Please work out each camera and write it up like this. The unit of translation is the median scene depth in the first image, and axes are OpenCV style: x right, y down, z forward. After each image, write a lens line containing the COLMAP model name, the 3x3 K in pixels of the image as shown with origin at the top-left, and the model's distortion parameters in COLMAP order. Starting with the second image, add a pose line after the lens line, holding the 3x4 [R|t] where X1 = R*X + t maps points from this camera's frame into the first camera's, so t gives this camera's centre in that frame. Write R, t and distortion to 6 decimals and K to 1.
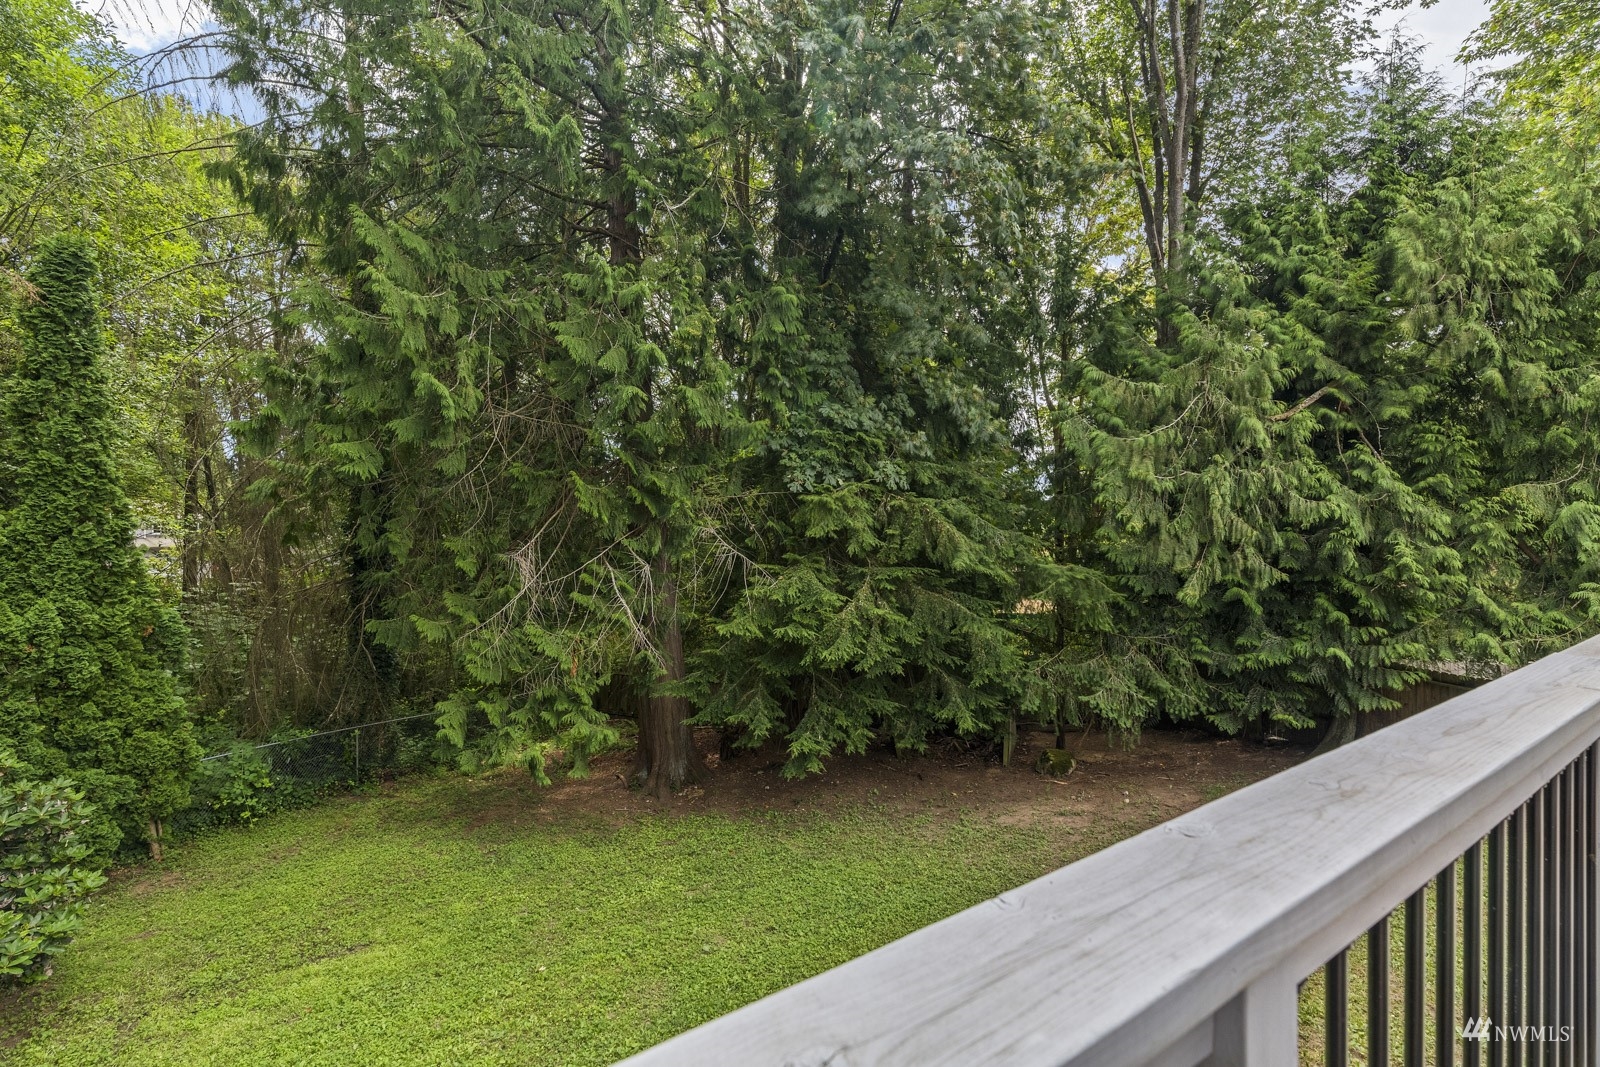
lens RADIAL K [[731.8, 0, 806.0], [0, 731.8, 535.1], [0, 0, 1]] dist [-0.004404, -0.001733]
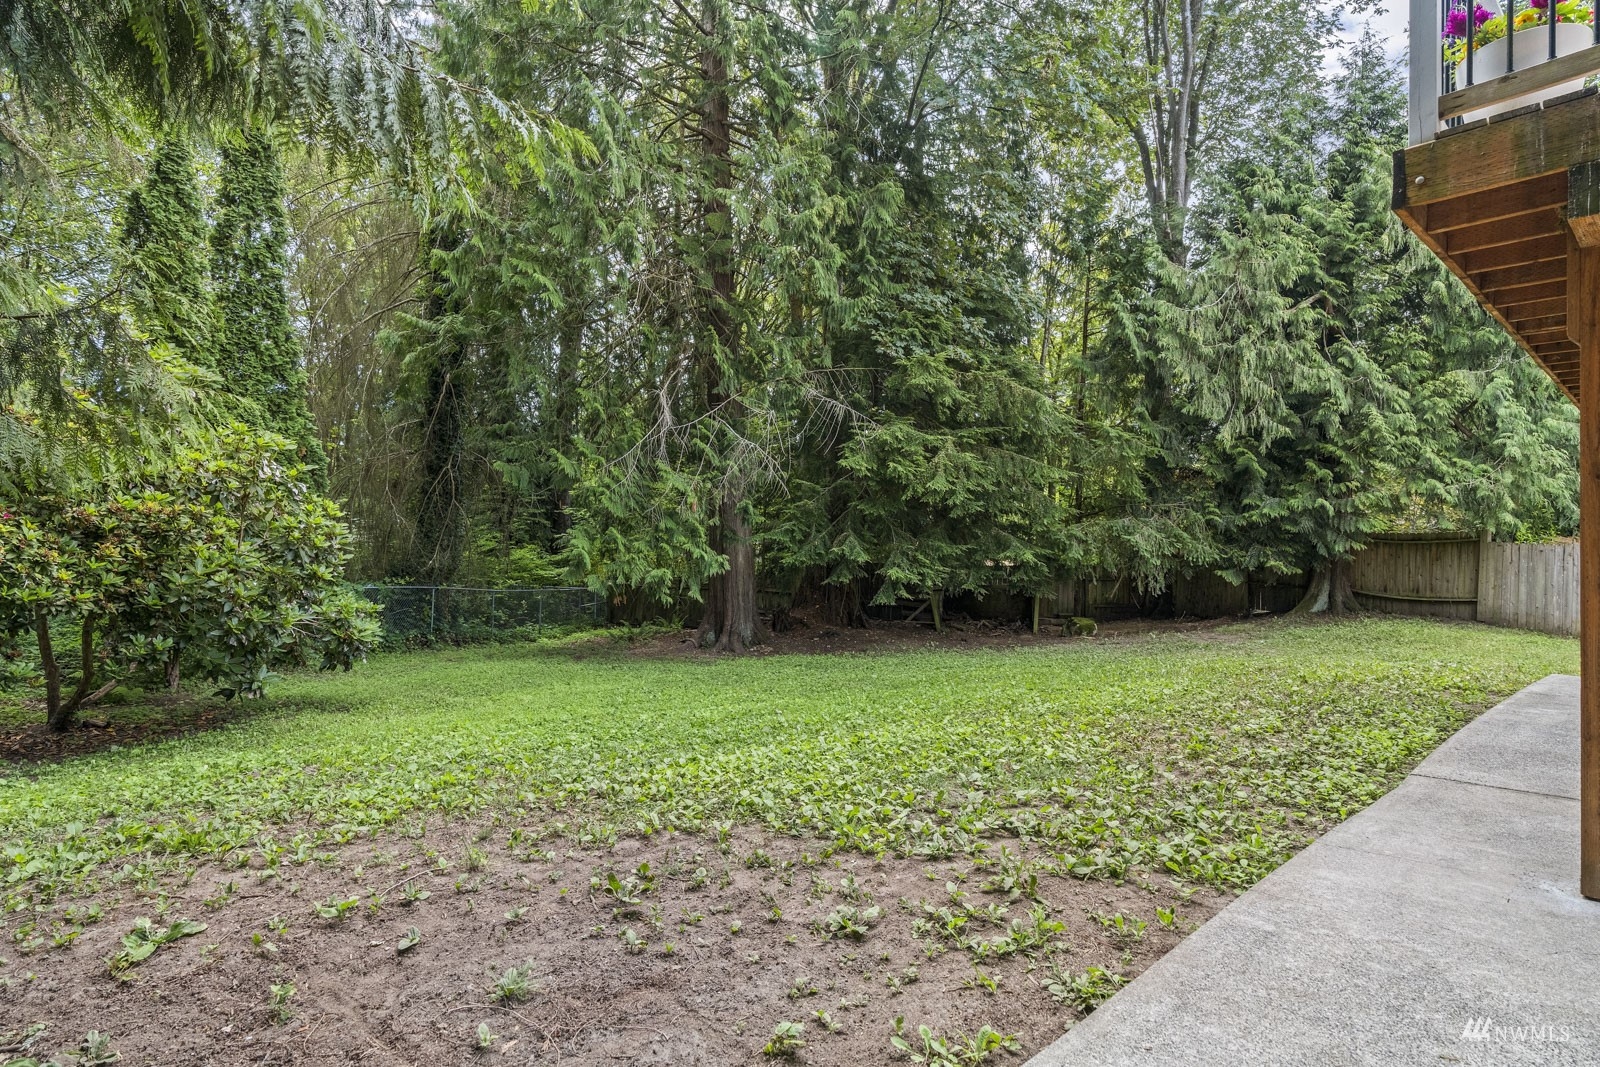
lens RADIAL K [[804.3, 0, 802.3], [0, 804.3, 512.7], [0, 0, 1]] dist [-0.003406, 0.000237]
pose [[0.993268, 0.034560, 0.110568, -0.320441], [-0.031793, 0.999138, -0.026686, 0.246308], [-0.111395, 0.022991, 0.993510, -0.278415]]
